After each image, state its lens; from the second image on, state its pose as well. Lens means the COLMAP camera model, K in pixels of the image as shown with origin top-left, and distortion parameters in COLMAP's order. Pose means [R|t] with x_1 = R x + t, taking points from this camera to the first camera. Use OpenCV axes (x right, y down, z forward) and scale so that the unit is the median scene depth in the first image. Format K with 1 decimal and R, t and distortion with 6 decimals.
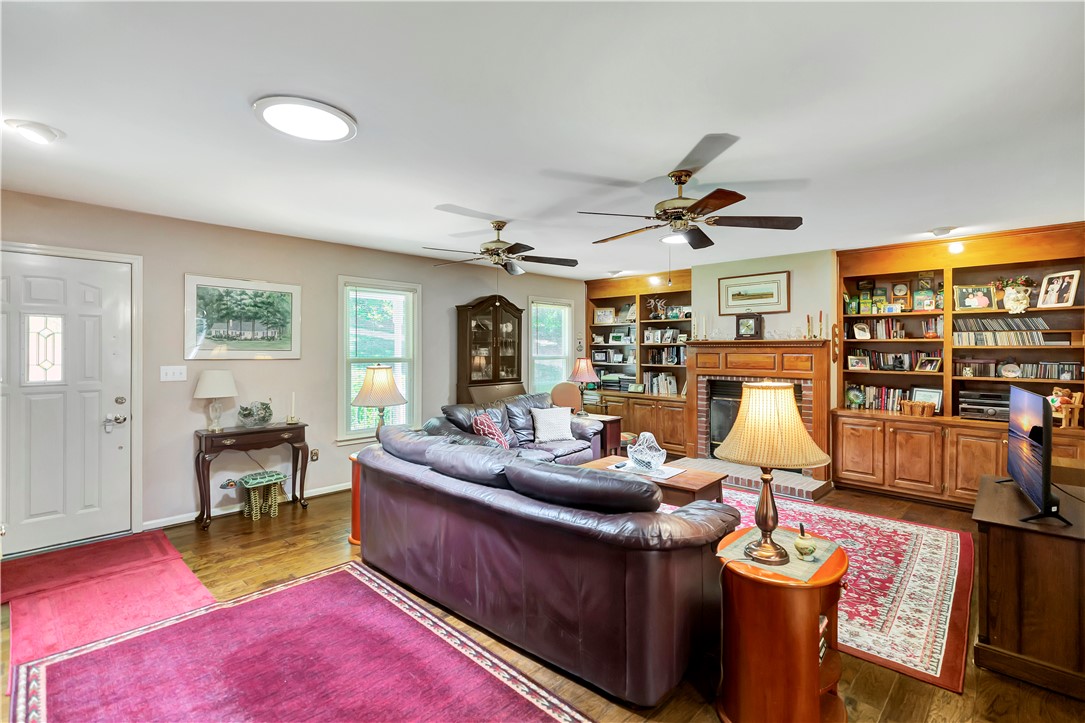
lens RADIAL K [[491.9, 0, 543.3], [0, 491.9, 355.9], [0, 0, 1]] dist [0.003880, 0.001031]
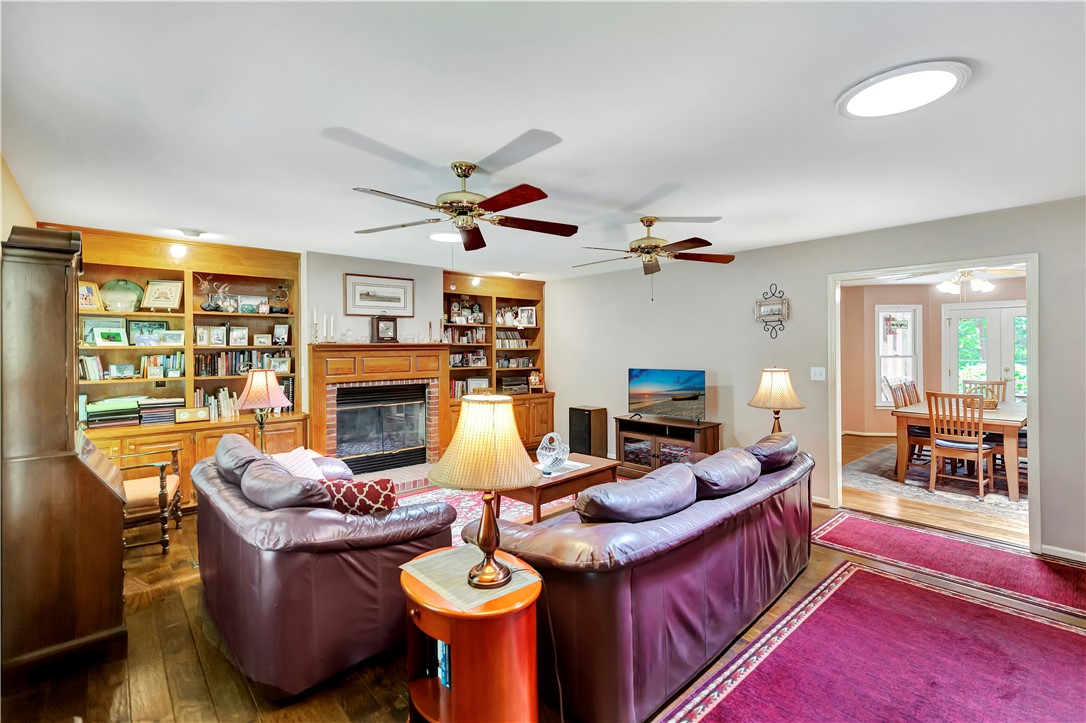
lens RADIAL K [[492.4, 0, 547.7], [0, 492.4, 350.5], [0, 0, 1]] dist [0.003880, 0.001031]
pose [[0.064940, -0.003477, 0.997883, -0.553147], [0.026428, 0.999649, 0.001763, -0.010352], [-0.997539, 0.026258, 0.065009, 0.630183]]
